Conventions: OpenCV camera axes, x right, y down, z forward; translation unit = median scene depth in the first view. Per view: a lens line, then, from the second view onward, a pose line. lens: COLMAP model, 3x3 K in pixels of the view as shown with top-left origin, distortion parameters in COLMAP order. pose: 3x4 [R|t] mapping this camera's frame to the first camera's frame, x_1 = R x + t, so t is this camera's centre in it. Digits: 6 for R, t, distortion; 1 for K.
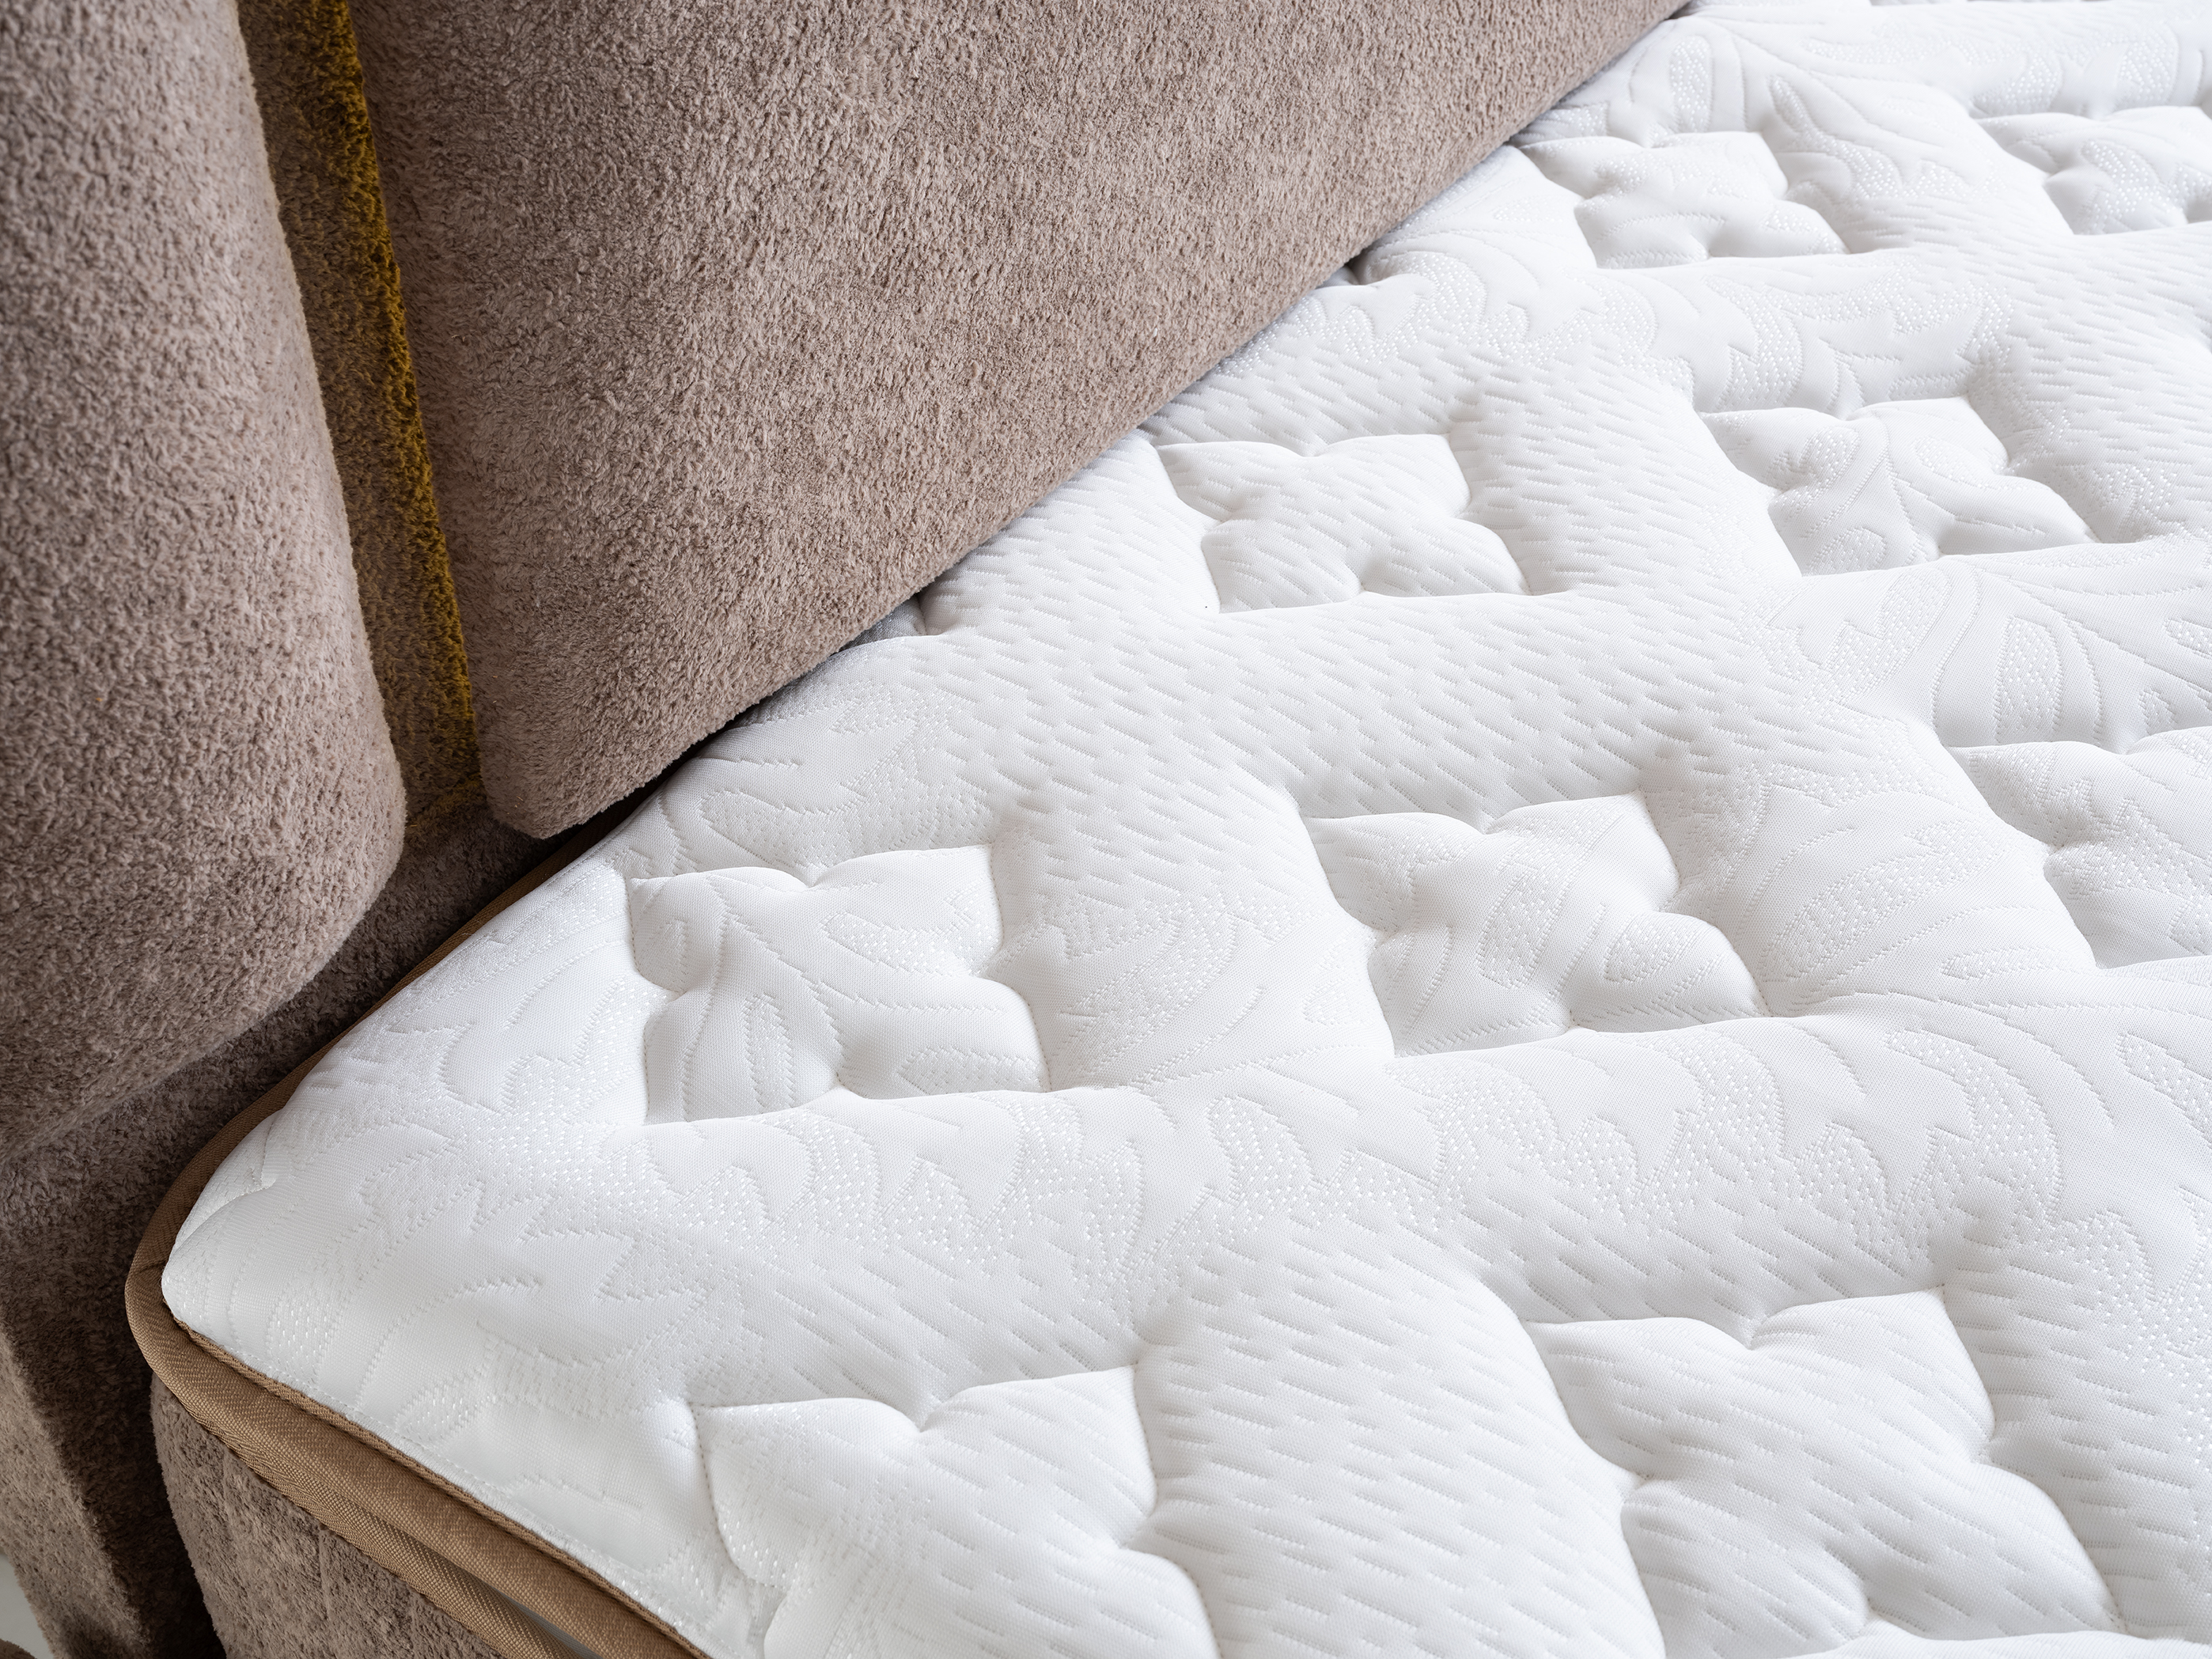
lens RADIAL K [[2658.4, 0, 1106.0], [0, 2658.4, 829.5], [0, 0, 1]] dist [-0.002857, 0.014334]
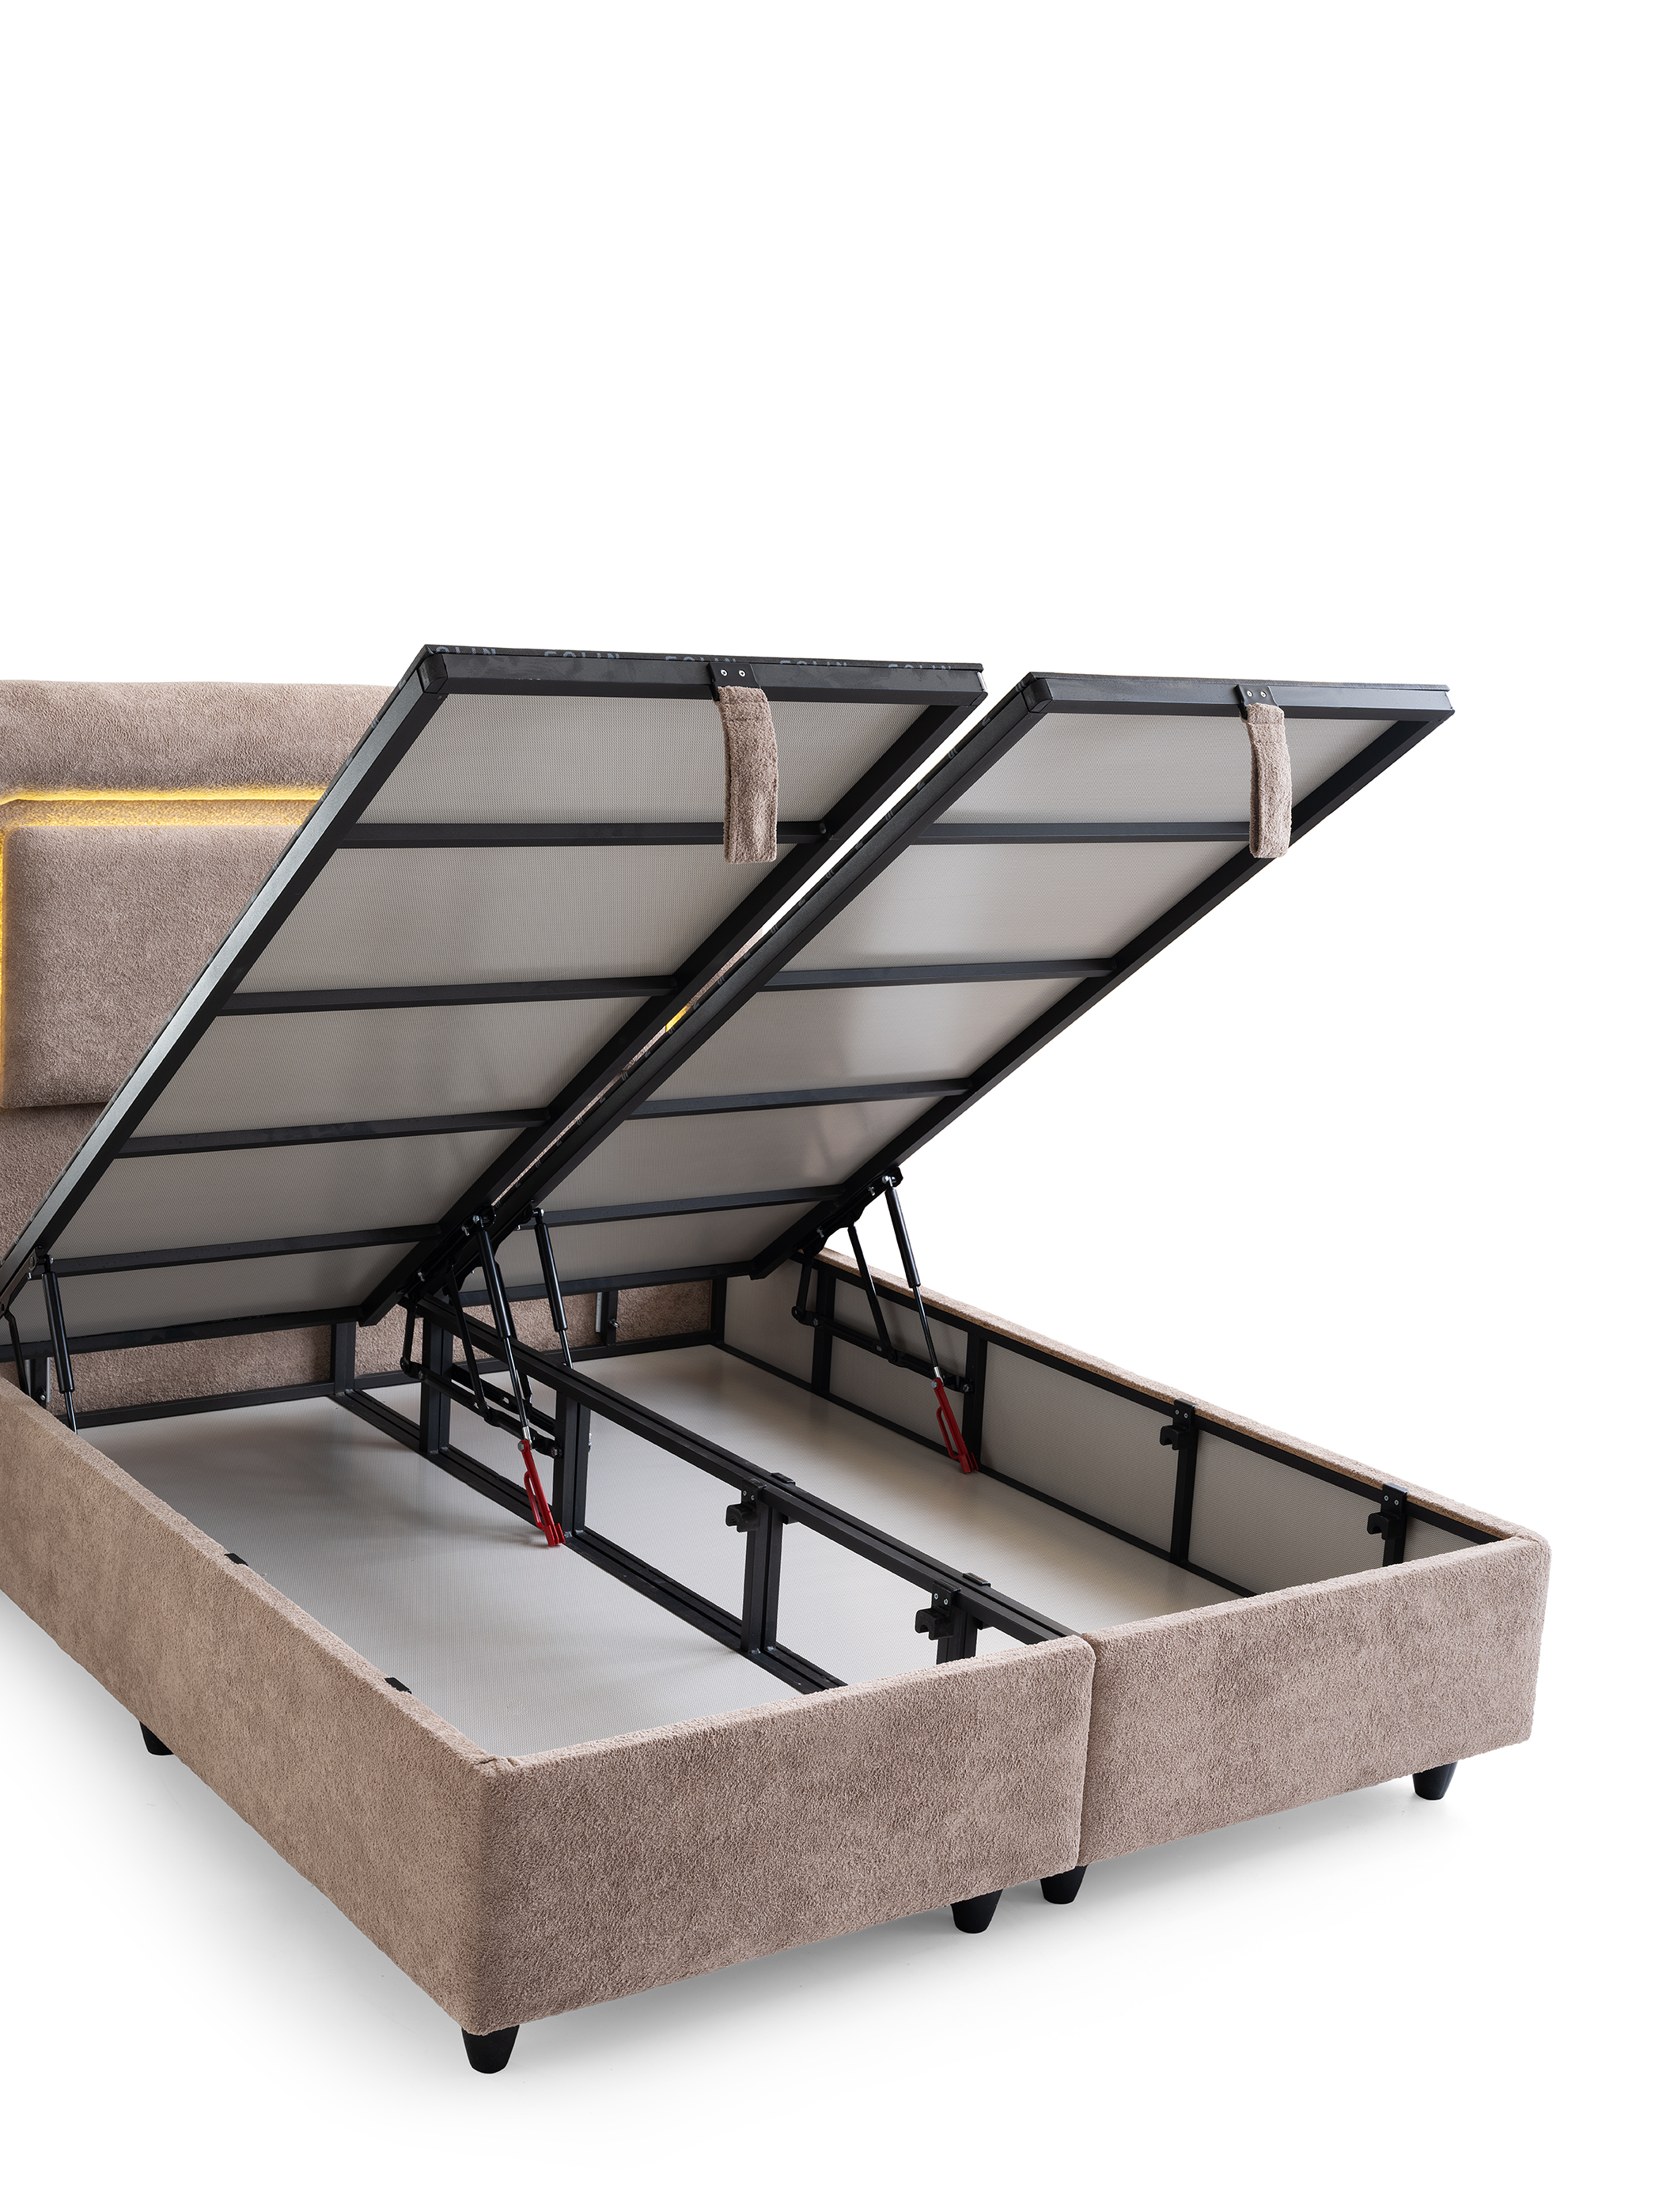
lens RADIAL K [[2815.2, 0, 829.5], [0, 2815.2, 1106.0], [0, 0, 1]] dist [0.003047, -0.011253]
pose [[0.942560, 0.131242, -0.307175, 3.032375], [-0.267376, 0.847639, -0.458278, 2.113631], [0.200228, 0.514086, 0.834041, -3.294890]]
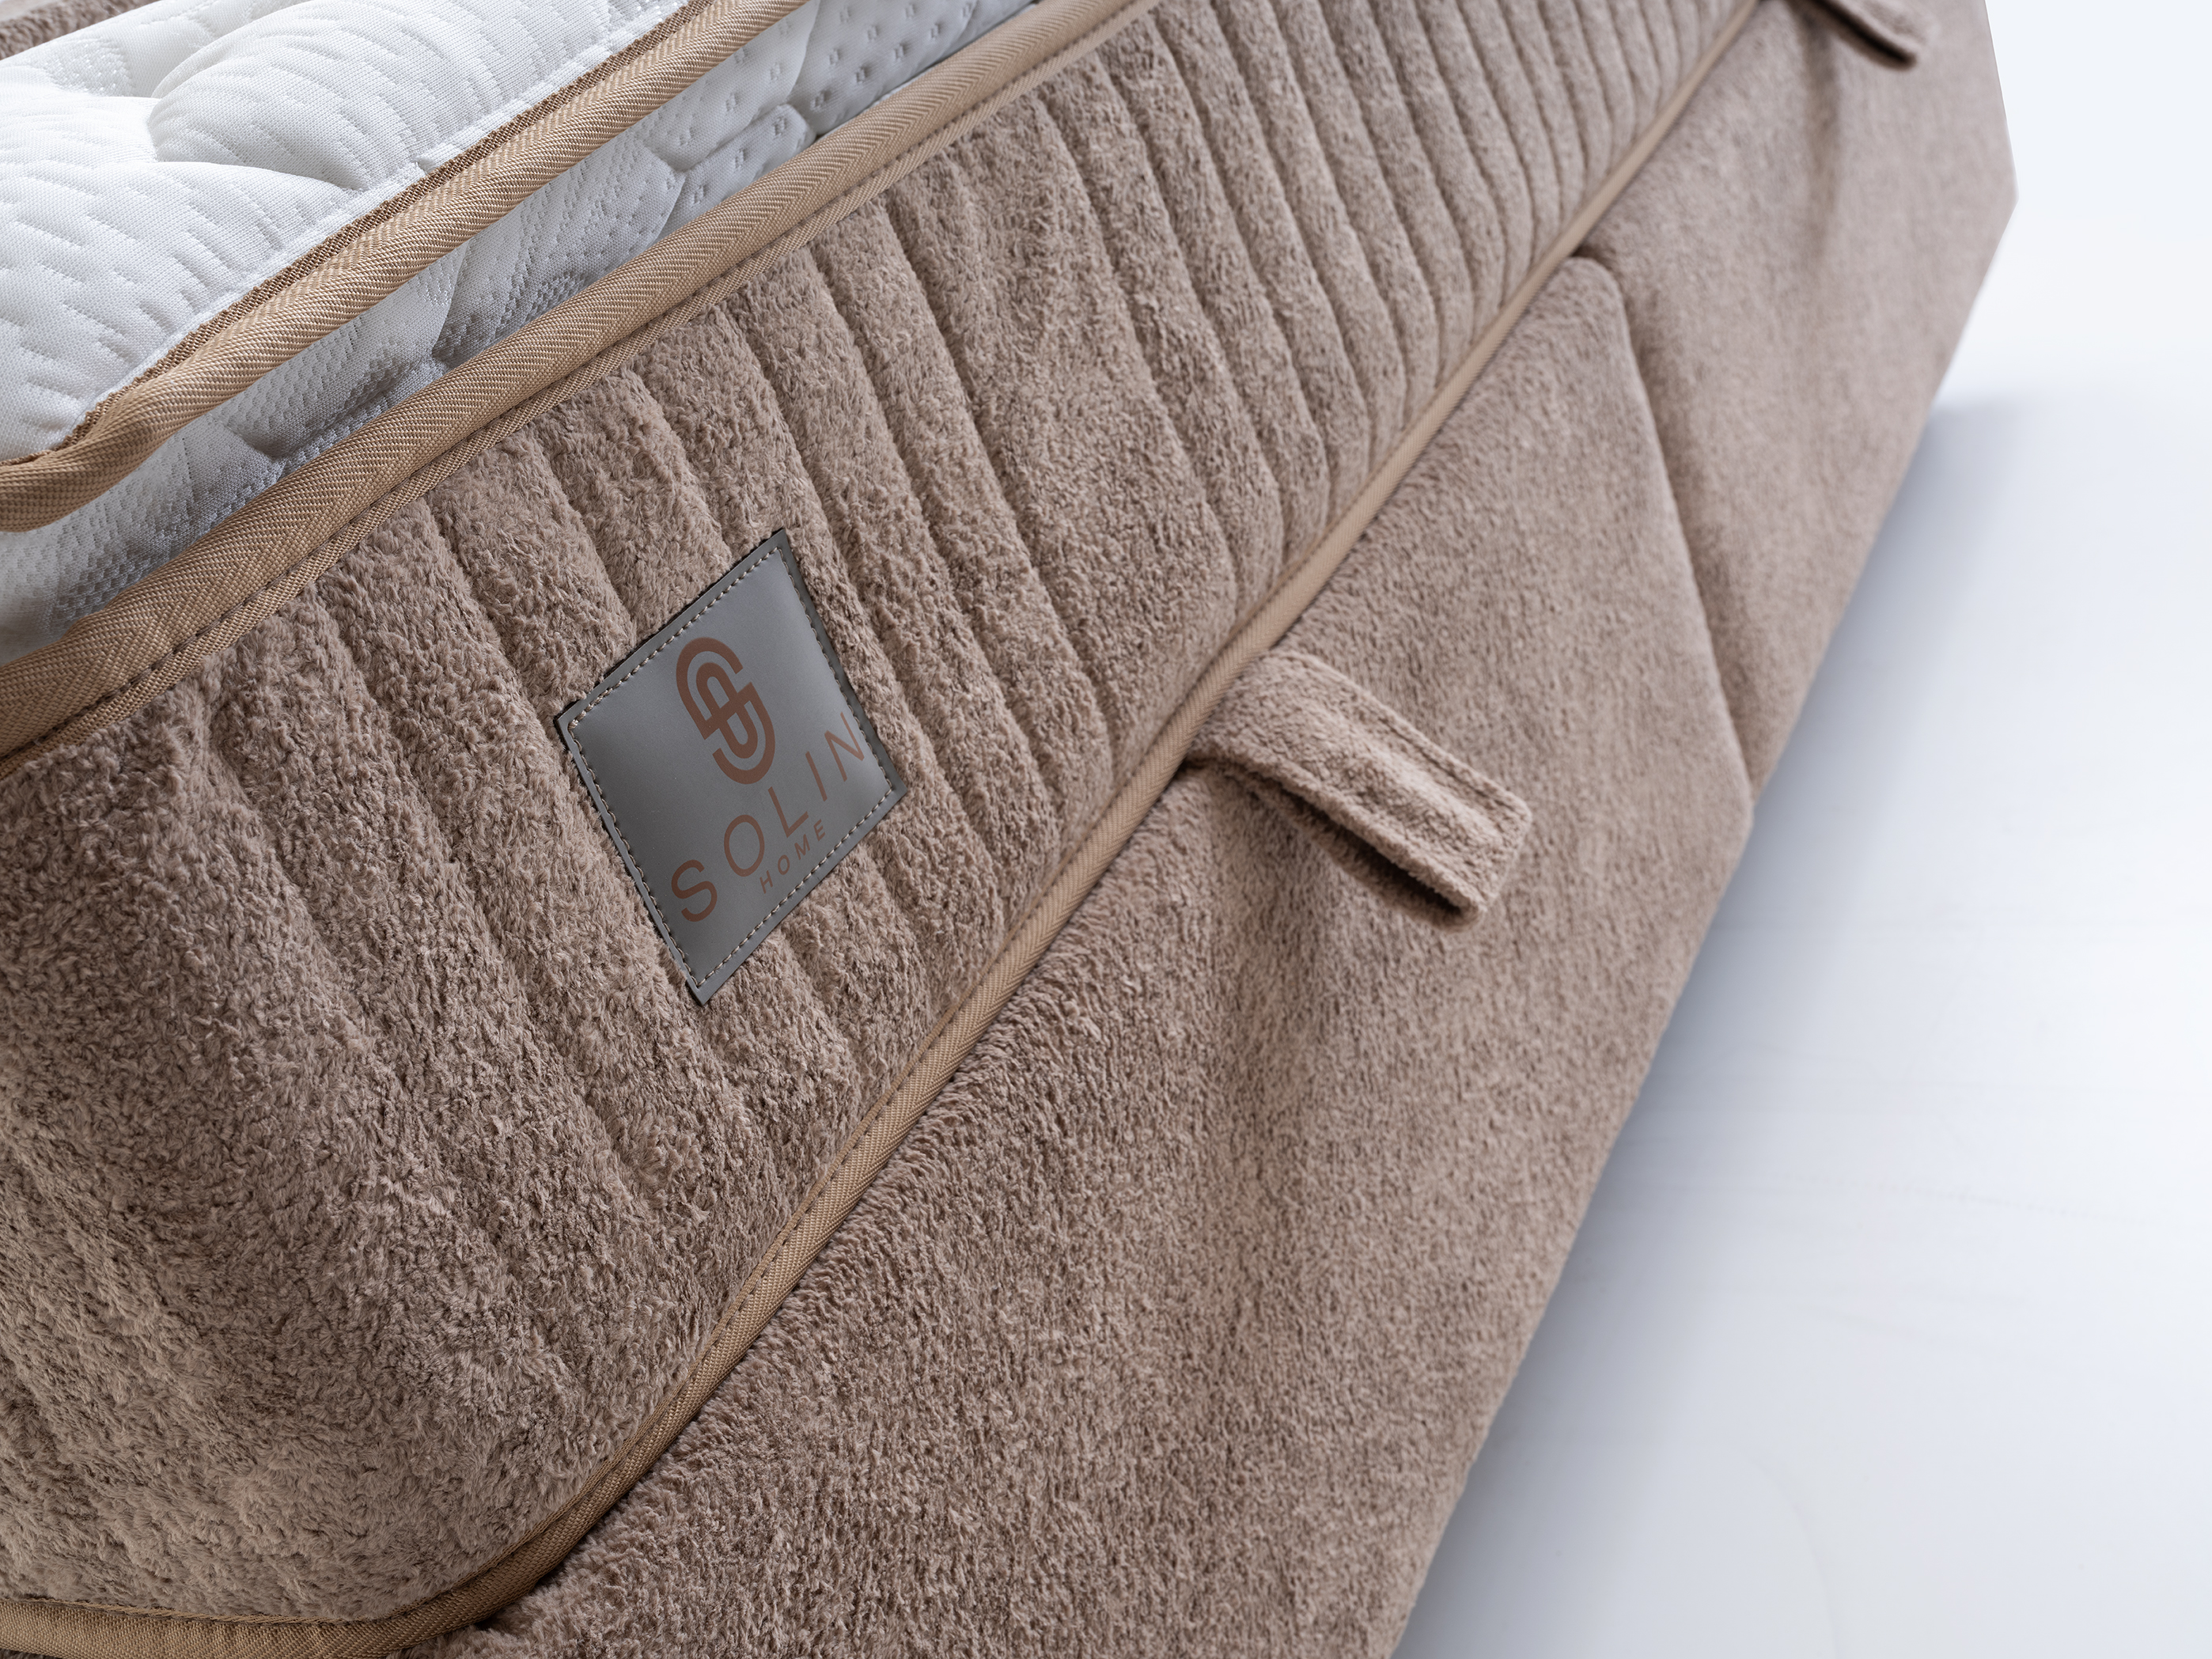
lens RADIAL K [[2628.9, 0, 1106.0], [0, 2628.9, 829.5], [0, 0, 1]] dist [0.004796, -0.017884]
pose [[0.935298, -0.353691, 0.010996, 1.879880], [0.344023, 0.901575, -0.262316, 1.340426], [0.082865, 0.249127, 0.964919, -0.669400]]
